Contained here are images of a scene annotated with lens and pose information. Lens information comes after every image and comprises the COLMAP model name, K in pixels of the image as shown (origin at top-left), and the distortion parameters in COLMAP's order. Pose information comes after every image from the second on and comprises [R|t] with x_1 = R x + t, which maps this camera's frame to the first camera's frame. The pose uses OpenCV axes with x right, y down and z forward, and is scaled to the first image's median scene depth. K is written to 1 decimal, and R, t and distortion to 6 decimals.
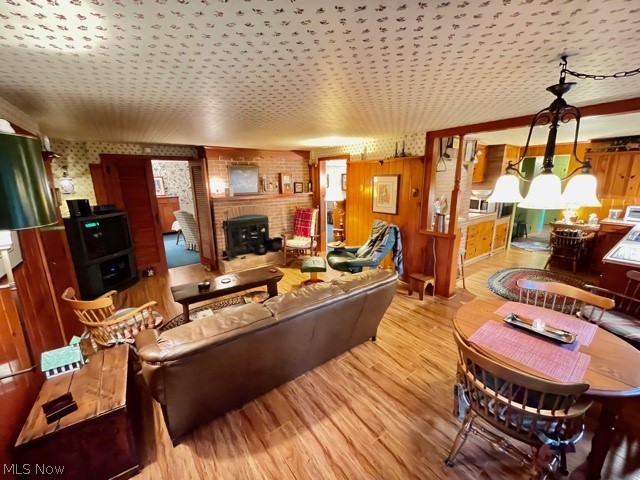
lens RADIAL K [[259.6, 0, 318.9], [0, 259.6, 237.2], [0, 0, 1]] dist [-0.002300, 0.000522]
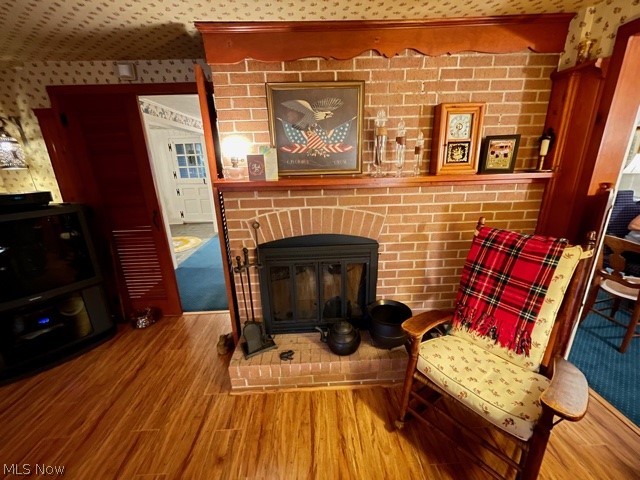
lens RADIAL K [[259.6, 0, 320.4], [0, 259.6, 238.8], [0, 0, 1]] dist [-0.002300, 0.000522]
pose [[0.829617, 0.155421, -0.536264, -0.077742], [-0.105024, 0.986770, 0.123512, -0.117578], [0.548366, -0.046147, 0.834964, 0.672318]]
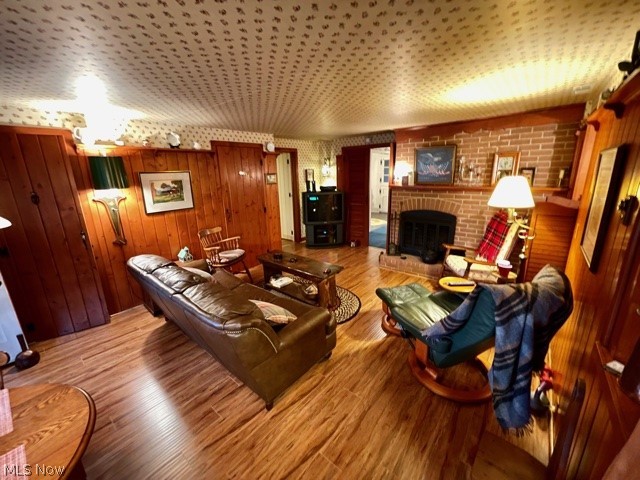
lens RADIAL K [[259.6, 0, 321.0], [0, 259.6, 238.4], [0, 0, 1]] dist [-0.002300, 0.000522]
pose [[0.245409, 0.253968, -0.935561, 0.394088], [-0.183801, 0.959758, 0.212323, -0.105812], [0.951836, 0.119851, 0.282213, 0.449106]]
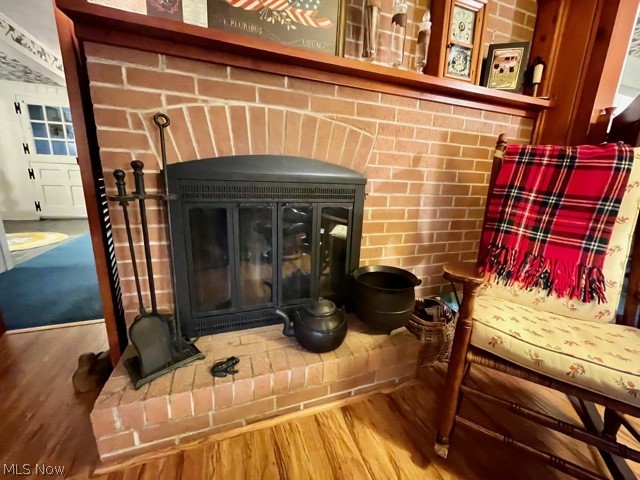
lens RADIAL K [[259.6, 0, 320.5], [0, 259.6, 238.8], [0, 0, 1]] dist [-0.002300, 0.000522]
pose [[0.959321, 0.111762, -0.259254, -0.168349], [-0.108878, 0.993728, 0.025504, -0.025059], [0.260479, 0.003760, 0.965472, 0.762945]]
